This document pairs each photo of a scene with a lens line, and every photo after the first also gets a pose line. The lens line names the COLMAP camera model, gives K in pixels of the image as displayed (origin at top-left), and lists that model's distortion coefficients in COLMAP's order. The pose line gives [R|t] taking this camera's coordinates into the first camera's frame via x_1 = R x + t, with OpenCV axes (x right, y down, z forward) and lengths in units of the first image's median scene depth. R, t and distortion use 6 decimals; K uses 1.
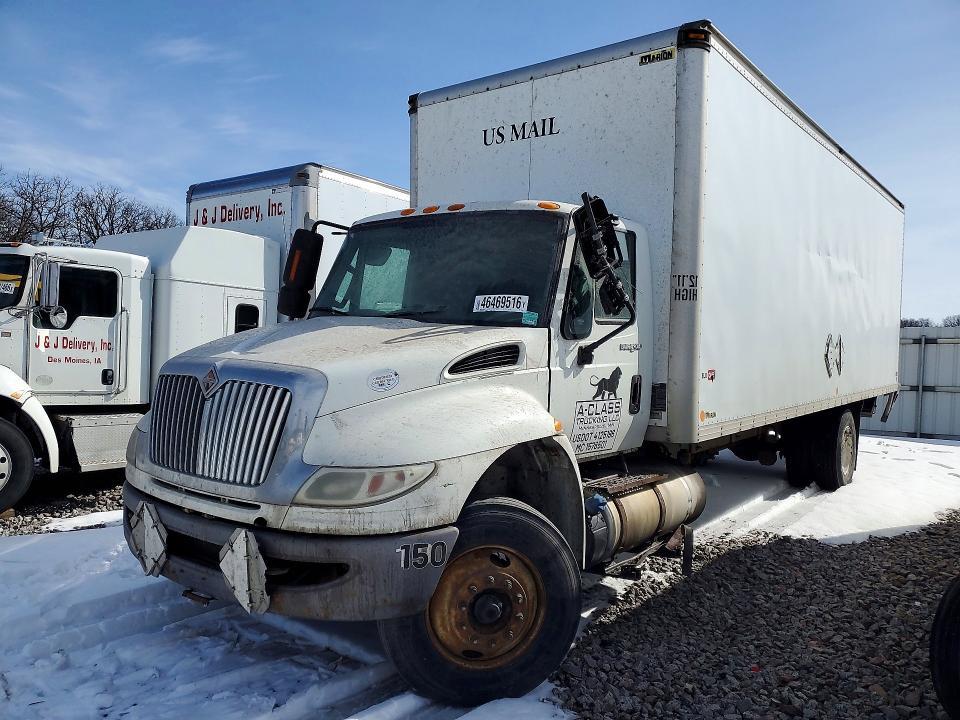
lens RADIAL K [[745.1, 0, 478.2], [0, 745.1, 380.7], [0, 0, 1]] dist [0.040382, -0.003118]
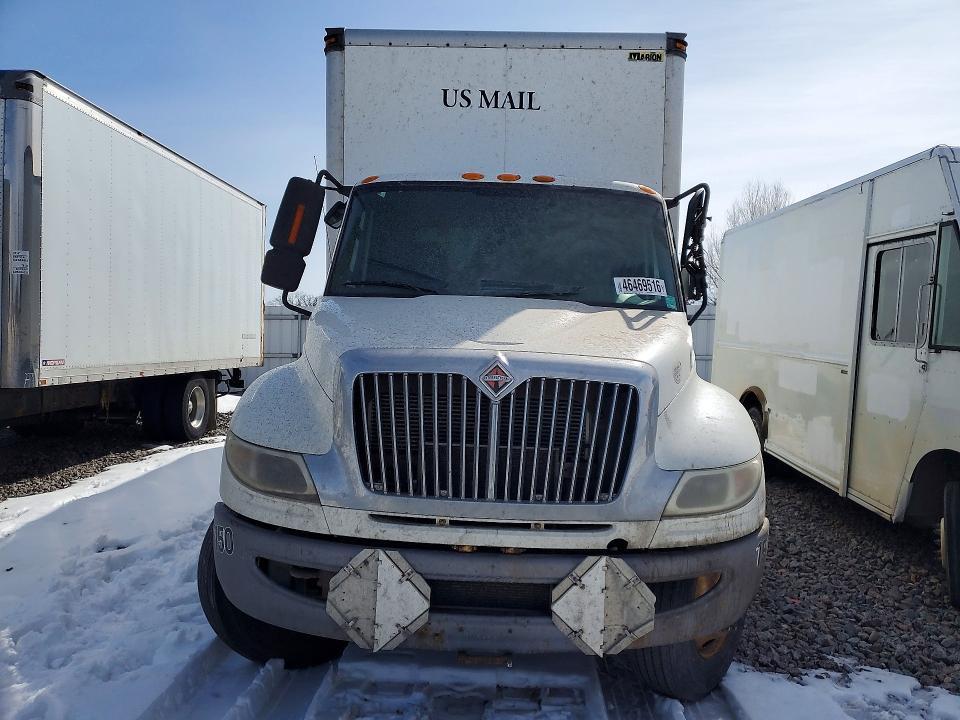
lens RADIAL K [[748.4, 0, 480.0], [0, 748.4, 360.0], [0, 0, 1]] dist [0.074445, -0.098499]
pose [[0.804735, -0.029509, 0.592900, -0.612755], [0.021729, 0.999559, 0.020256, -0.026450], [-0.593237, -0.003418, 0.805021, 0.276300]]
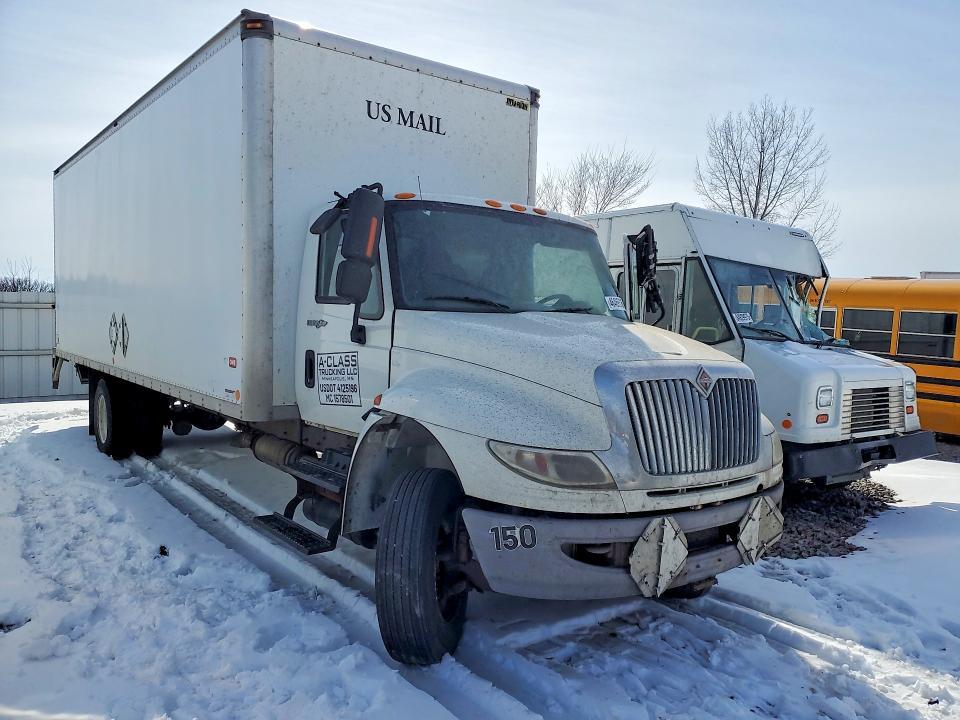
lens RADIAL K [[768.9, 0, 481.1], [0, 768.9, 364.5], [0, 0, 1]] dist [0.083147, -0.105541]
pose [[0.254319, -0.067560, 0.964758, -1.094753], [0.029078, 0.997640, 0.062197, -0.073794], [-0.966683, 0.012235, 0.255684, 0.739929]]
